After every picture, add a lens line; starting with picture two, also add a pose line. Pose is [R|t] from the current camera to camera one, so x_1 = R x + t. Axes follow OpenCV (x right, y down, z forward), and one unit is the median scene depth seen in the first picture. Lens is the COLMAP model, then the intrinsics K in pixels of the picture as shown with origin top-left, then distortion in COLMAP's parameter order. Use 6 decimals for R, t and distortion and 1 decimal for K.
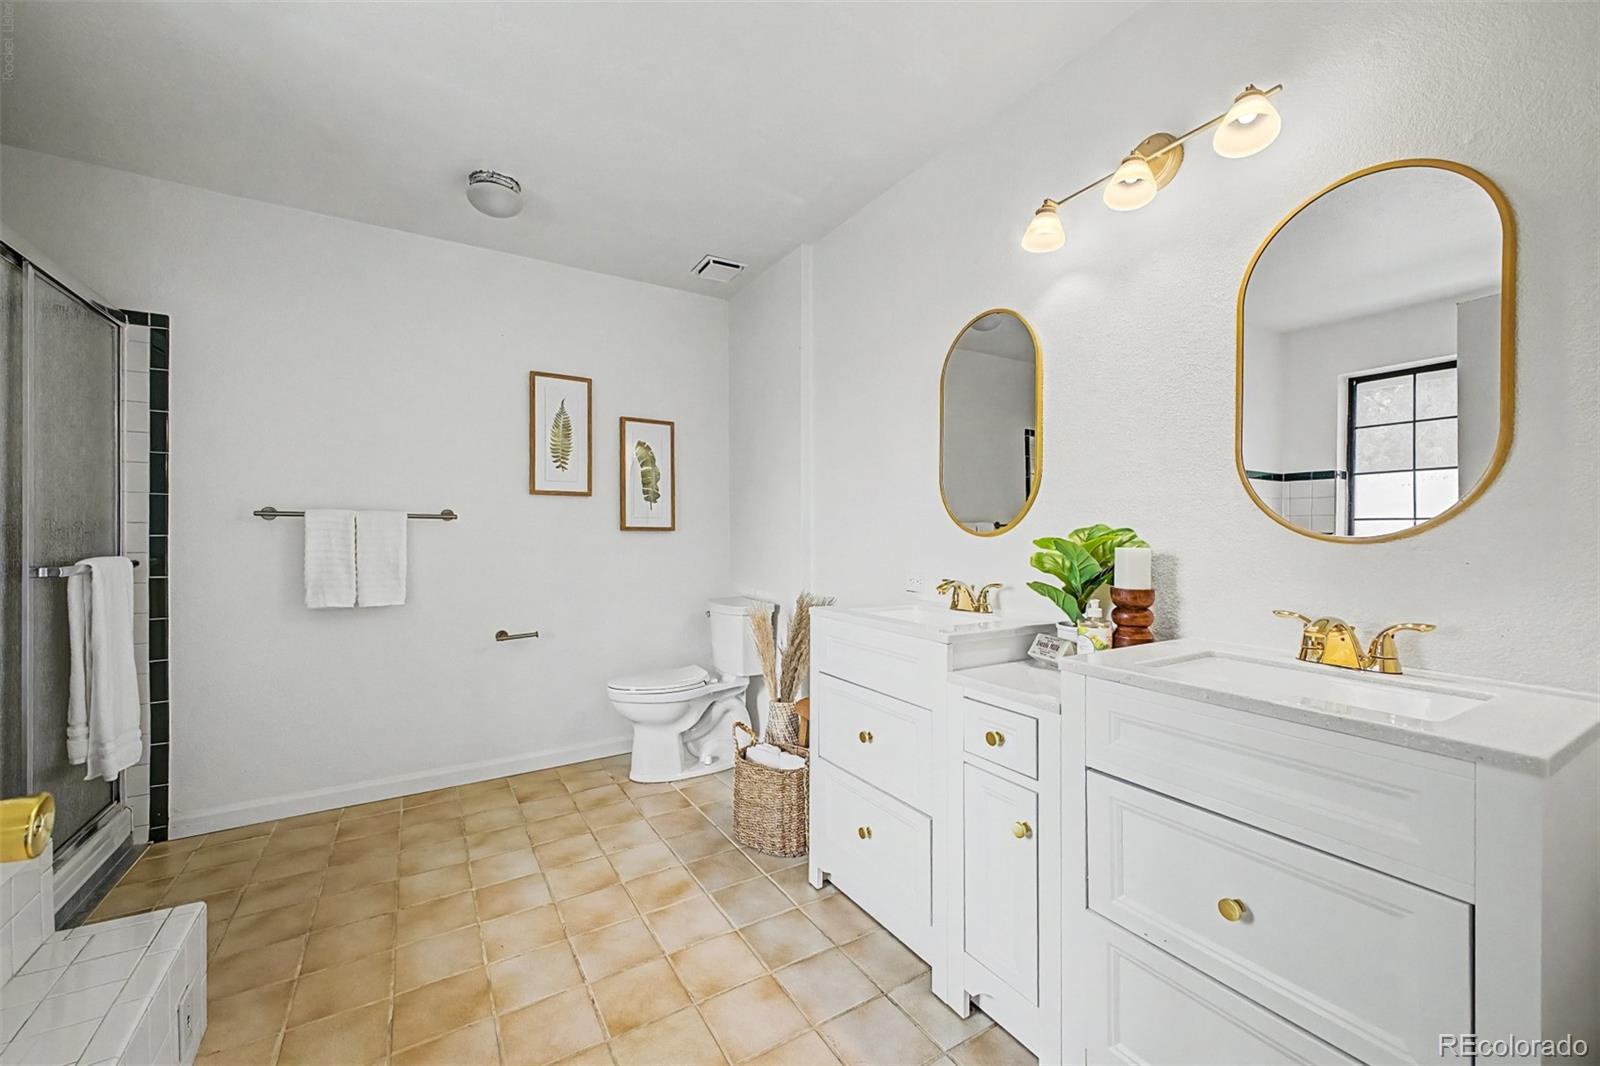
lens RADIAL K [[634.6, 0, 799.3], [0, 634.6, 533.3], [0, 0, 1]] dist [0.011799, -0.000086]
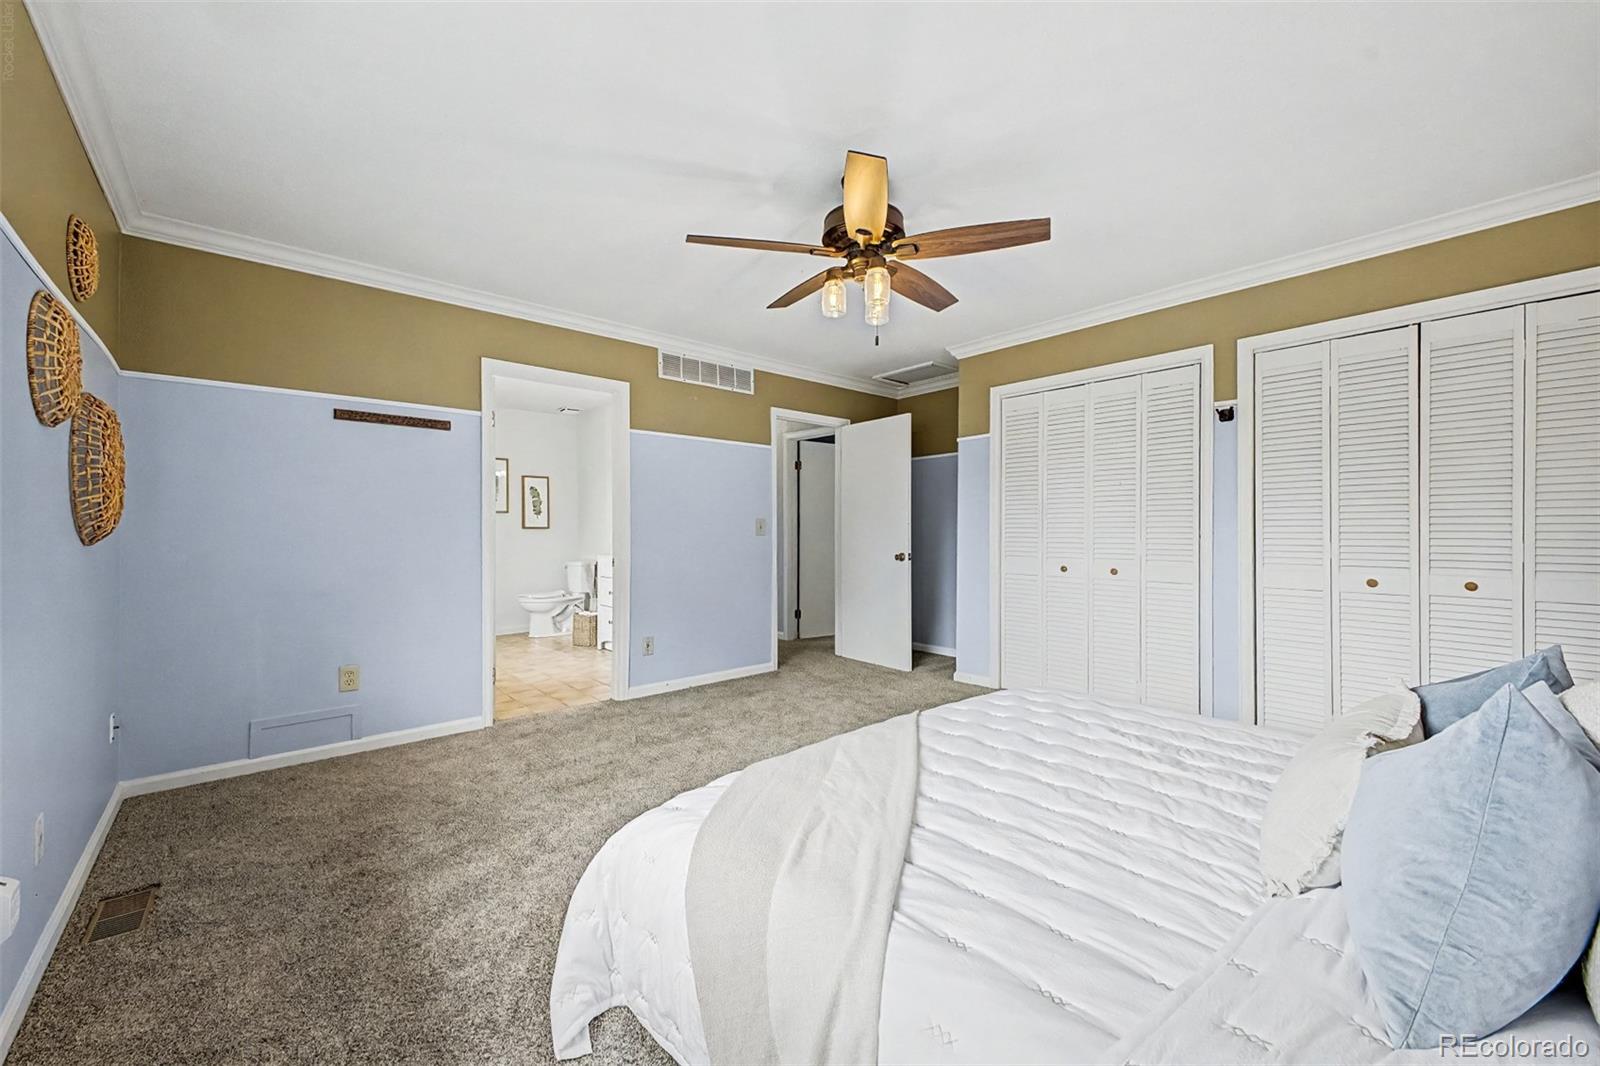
lens RADIAL K [[634.6, 0, 804.3], [0, 634.6, 532.0], [0, 0, 1]] dist [0.011799, -0.000086]
pose [[0.984083, -0.007420, 0.177556, 0.276723], [0.006781, 0.999968, 0.004202, 0.003746], [-0.177582, -0.002931, 0.984102, -1.300611]]
